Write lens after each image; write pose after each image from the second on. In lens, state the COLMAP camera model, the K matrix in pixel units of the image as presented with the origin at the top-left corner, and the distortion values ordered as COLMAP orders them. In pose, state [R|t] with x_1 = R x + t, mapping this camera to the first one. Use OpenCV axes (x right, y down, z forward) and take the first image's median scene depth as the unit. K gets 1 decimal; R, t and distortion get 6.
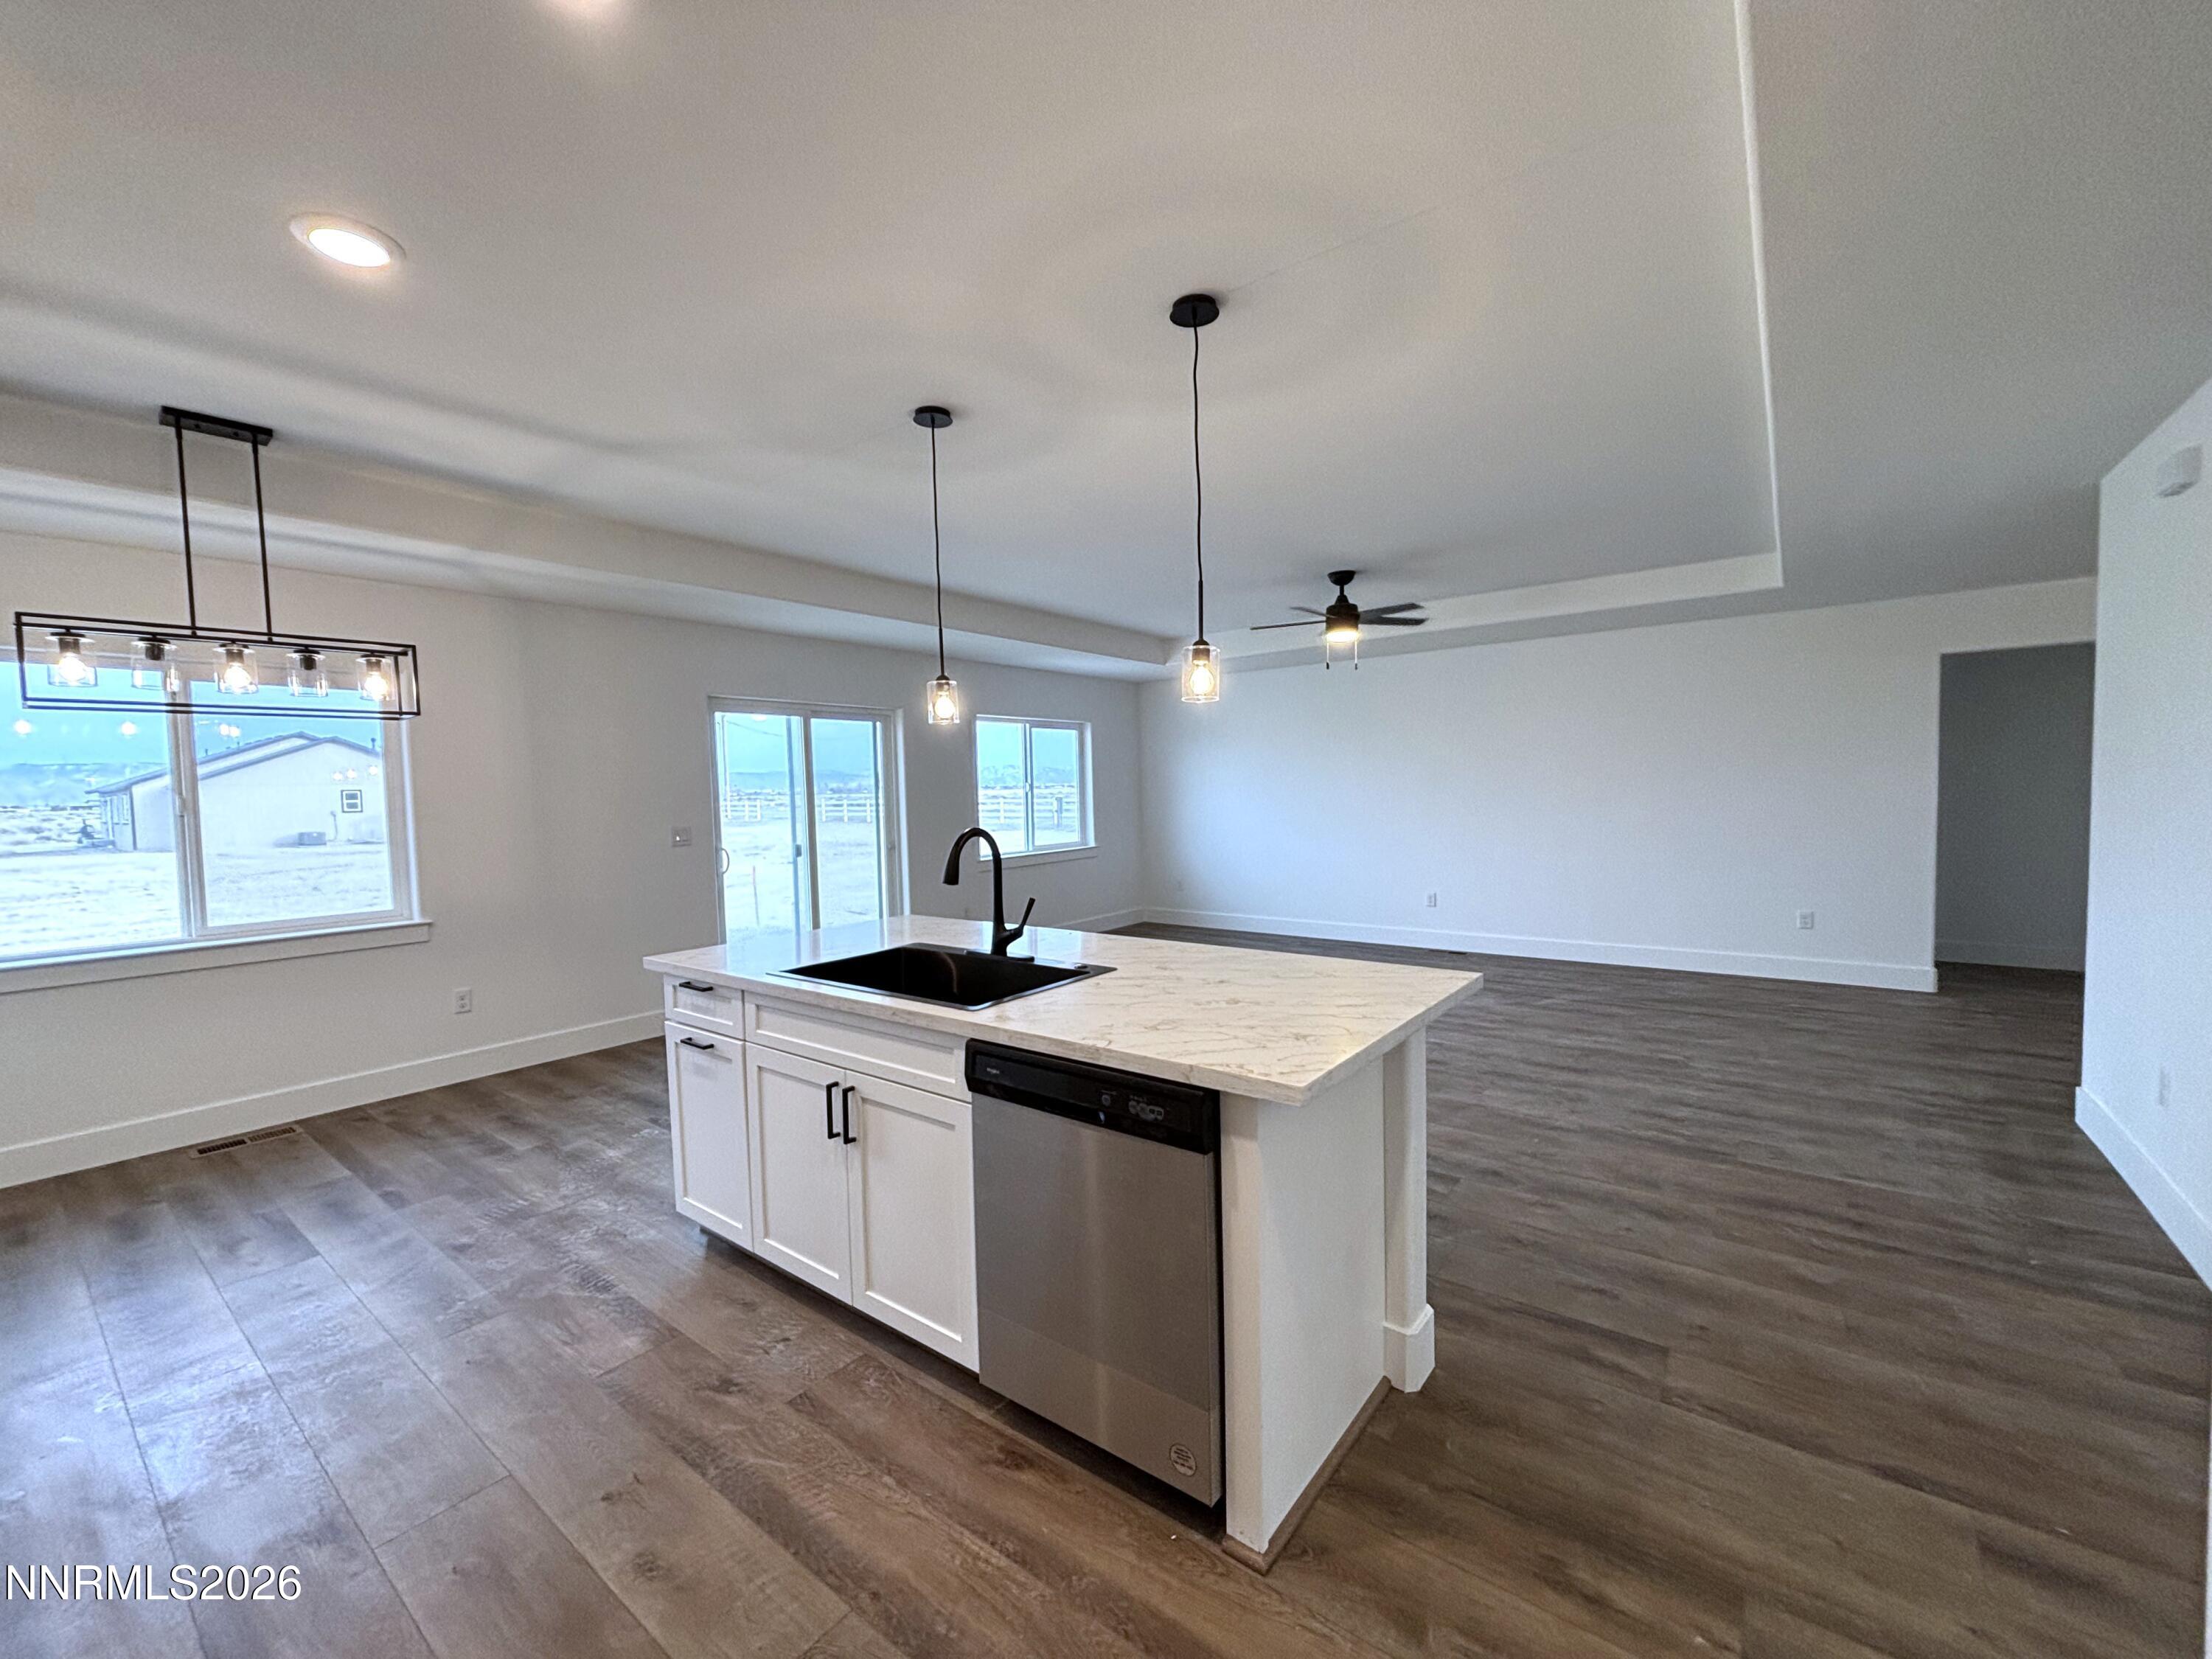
lens RADIAL K [[902.6, 0, 1108.7], [0, 902.6, 831.8], [0, 0, 1]] dist [0.001756, 0.002171]
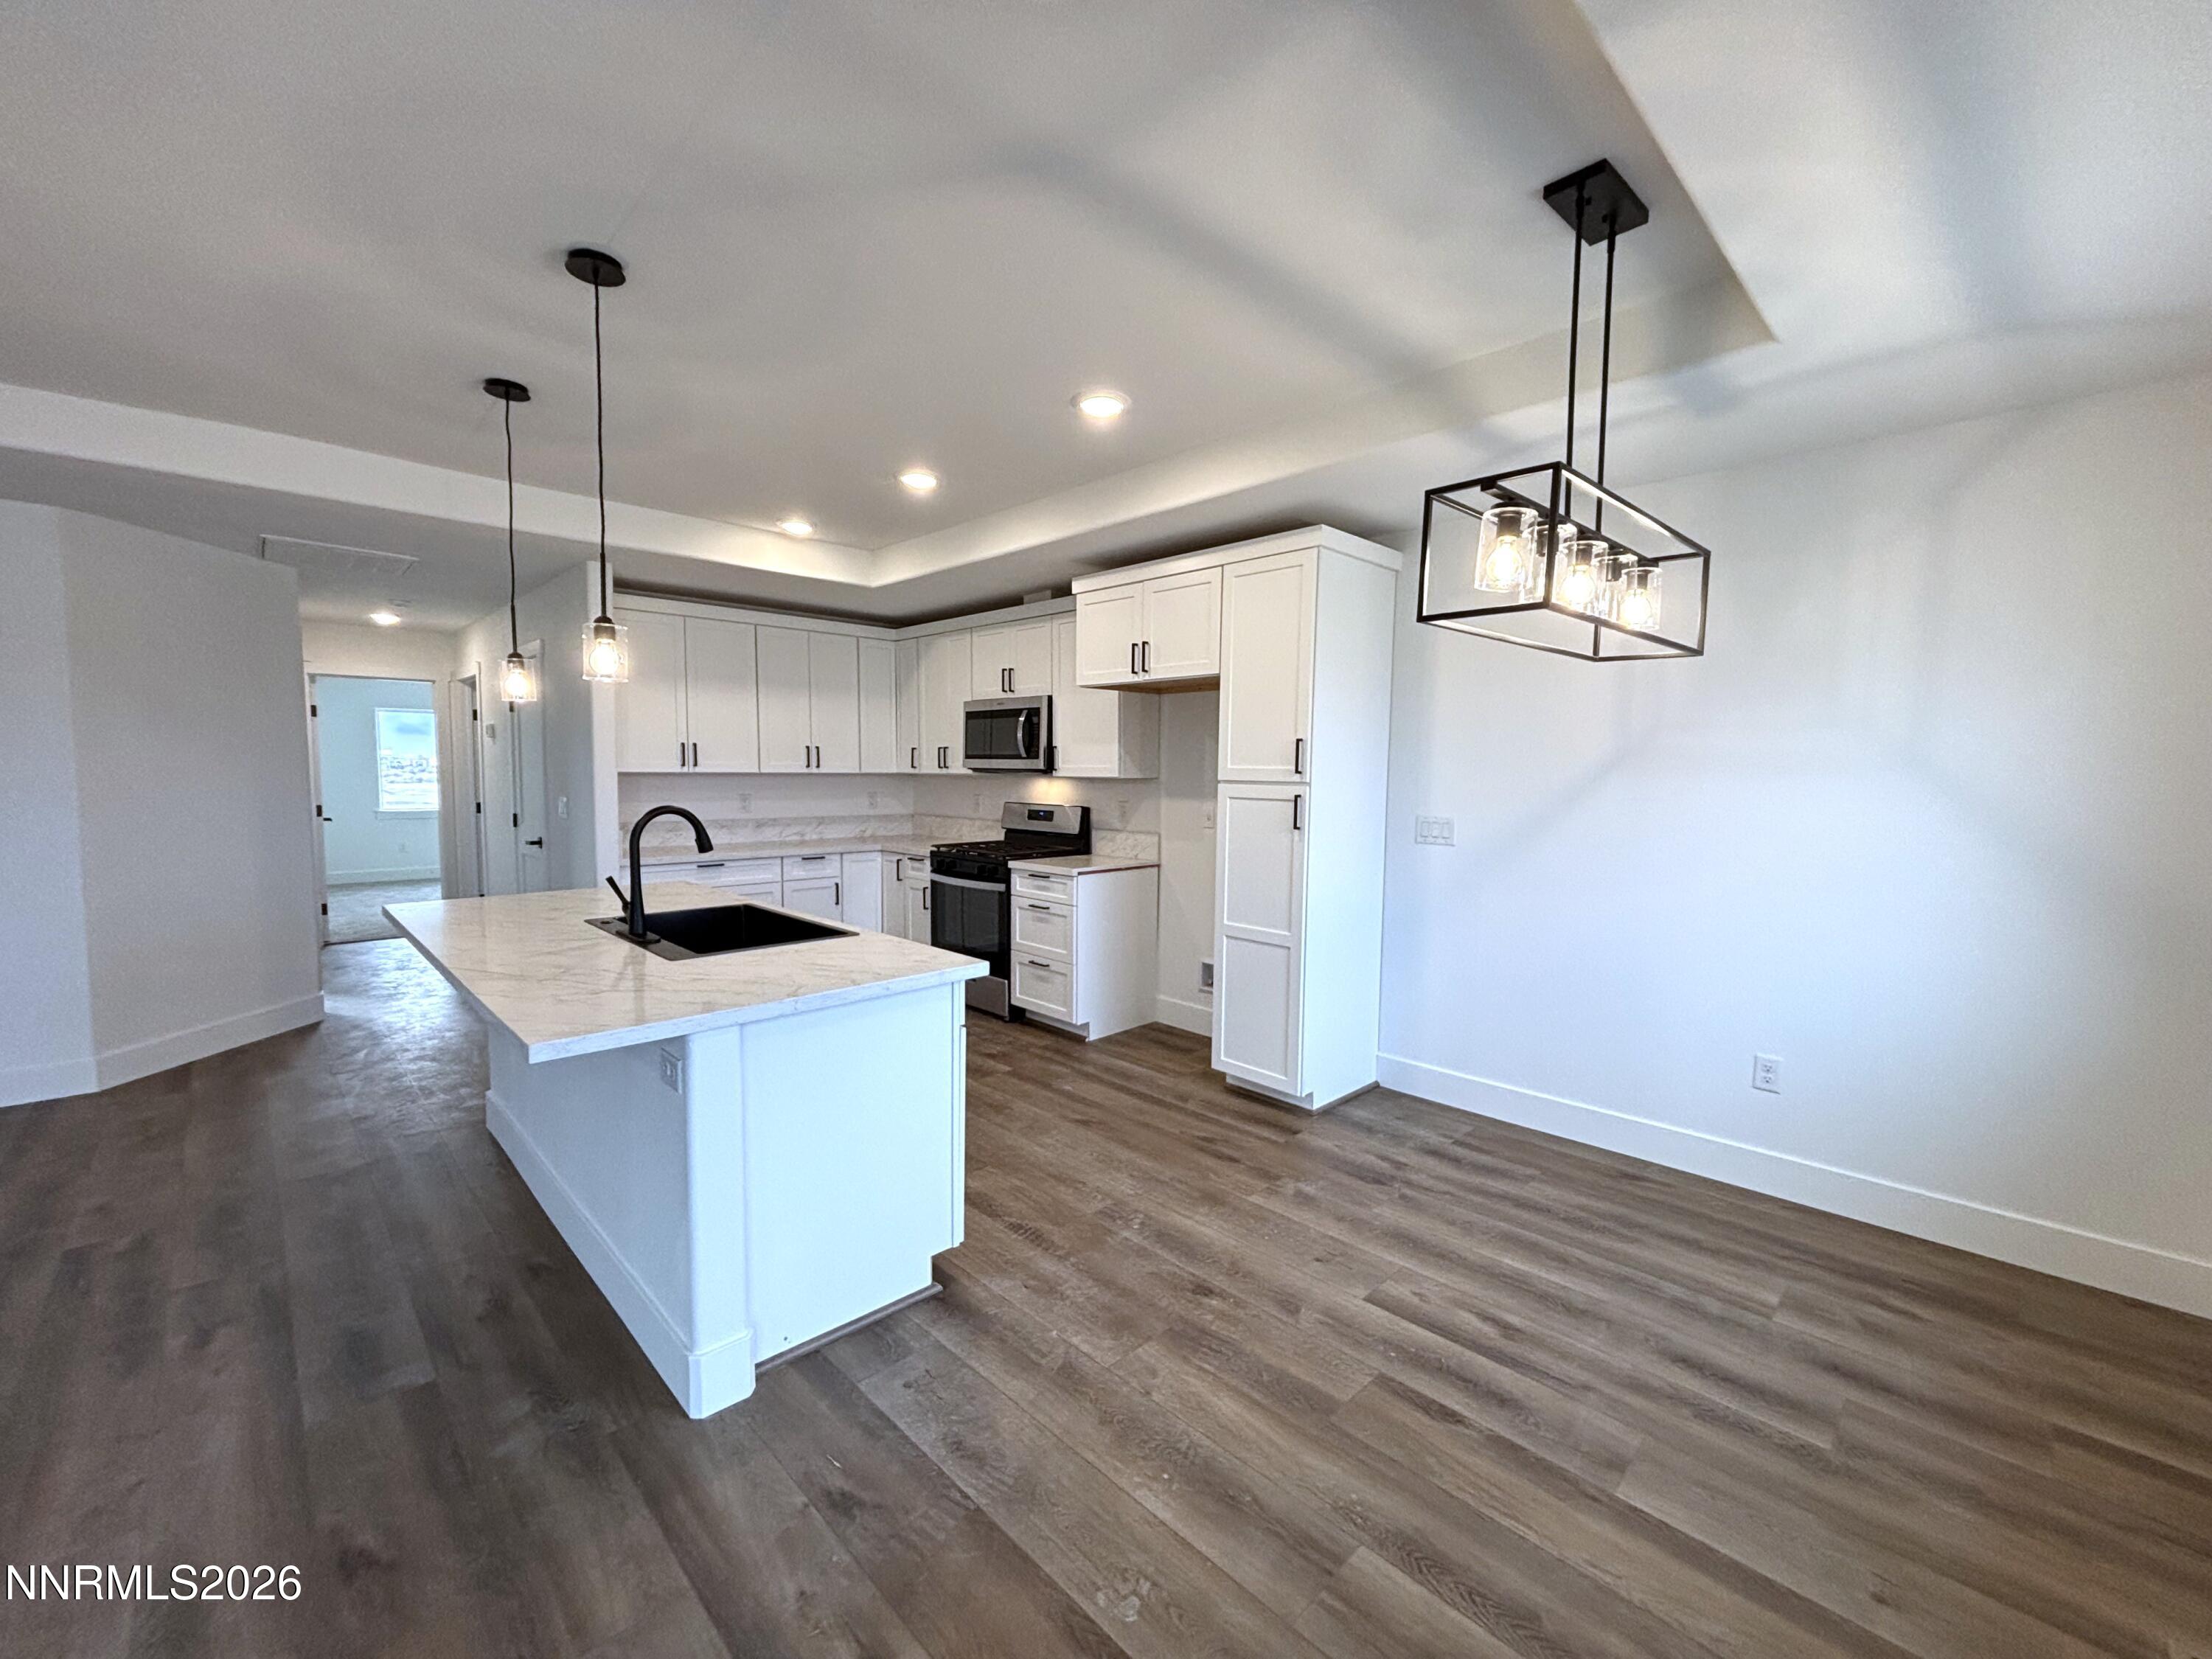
lens RADIAL K [[902.6, 0, 1091.3], [0, 902.6, 829.8], [0, 0, 1]] dist [0.001756, 0.002171]
pose [[-0.987397, 0.005776, 0.158157, -0.731102], [0.024405, 0.992938, 0.116100, -0.077899], [-0.156370, 0.118497, -0.980565, 1.771020]]
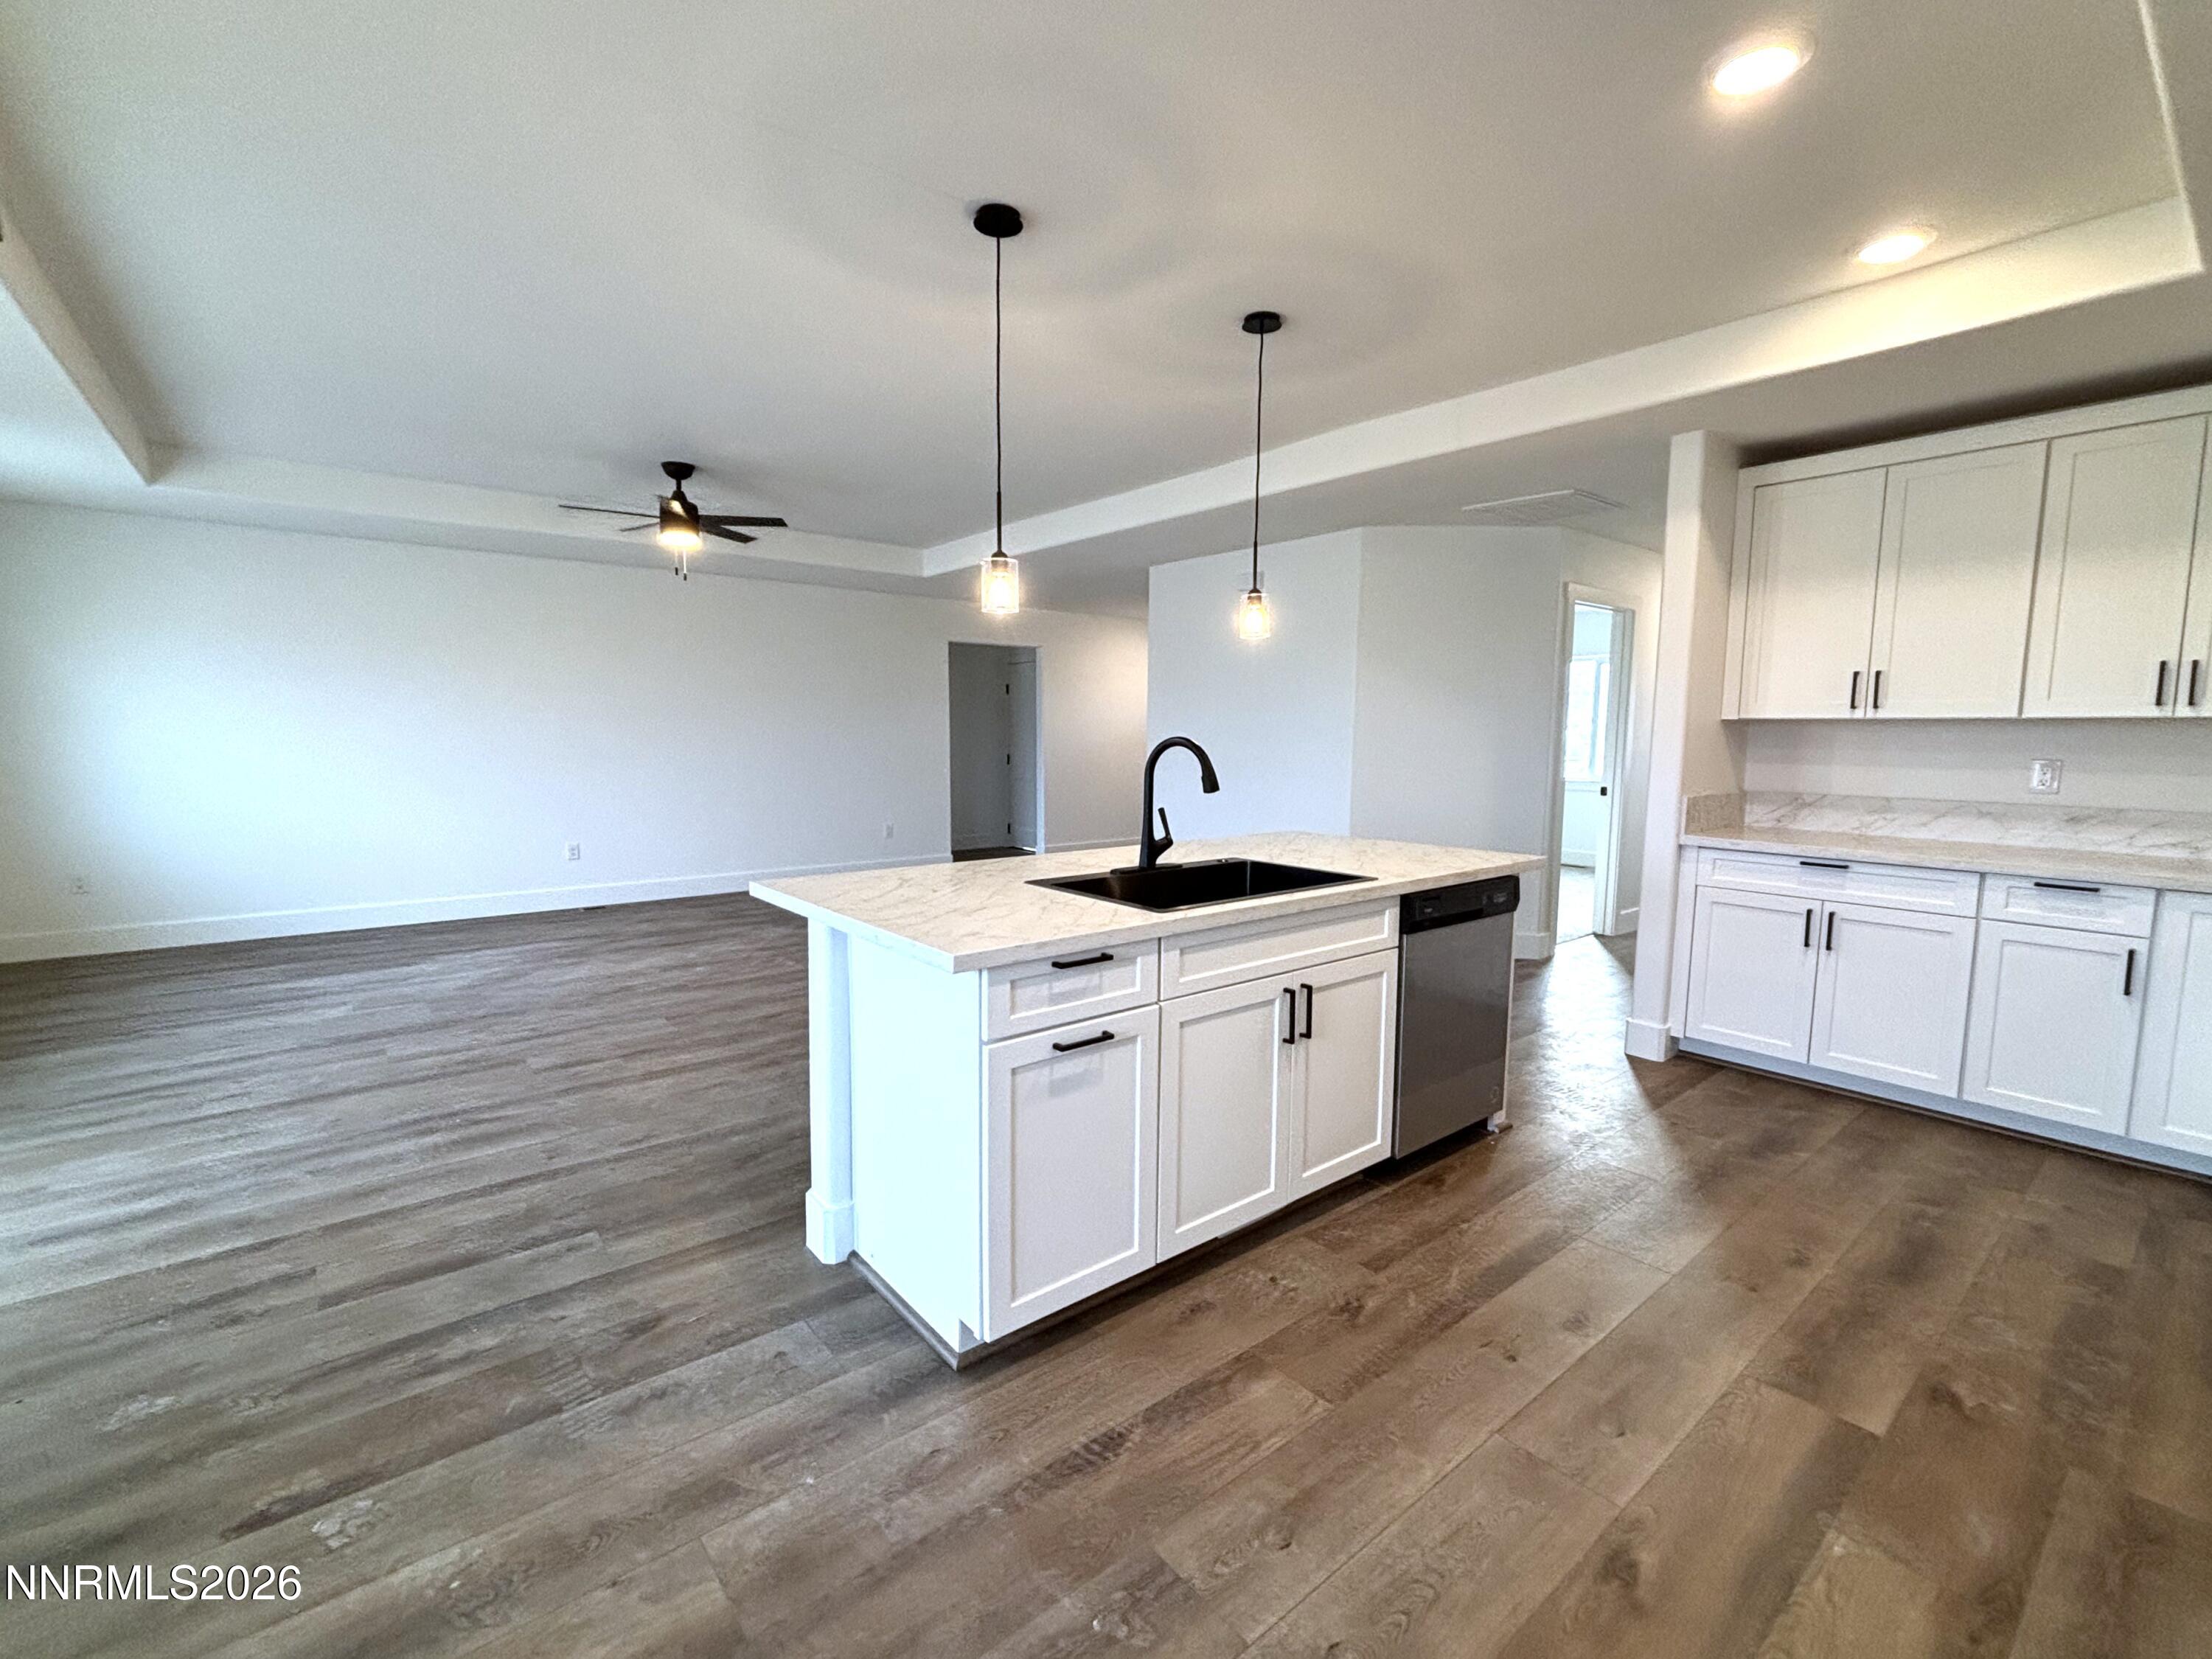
lens RADIAL K [[953.4, 0, 1100.9], [0, 953.4, 830.7], [0, 0, 1]] dist [0.005049, -0.000876]
pose [[0.234277, -0.077233, 0.969097, -1.057940], [0.036538, 0.996835, 0.070611, 0.020443], [-0.971483, 0.018867, 0.236357, 0.748420]]
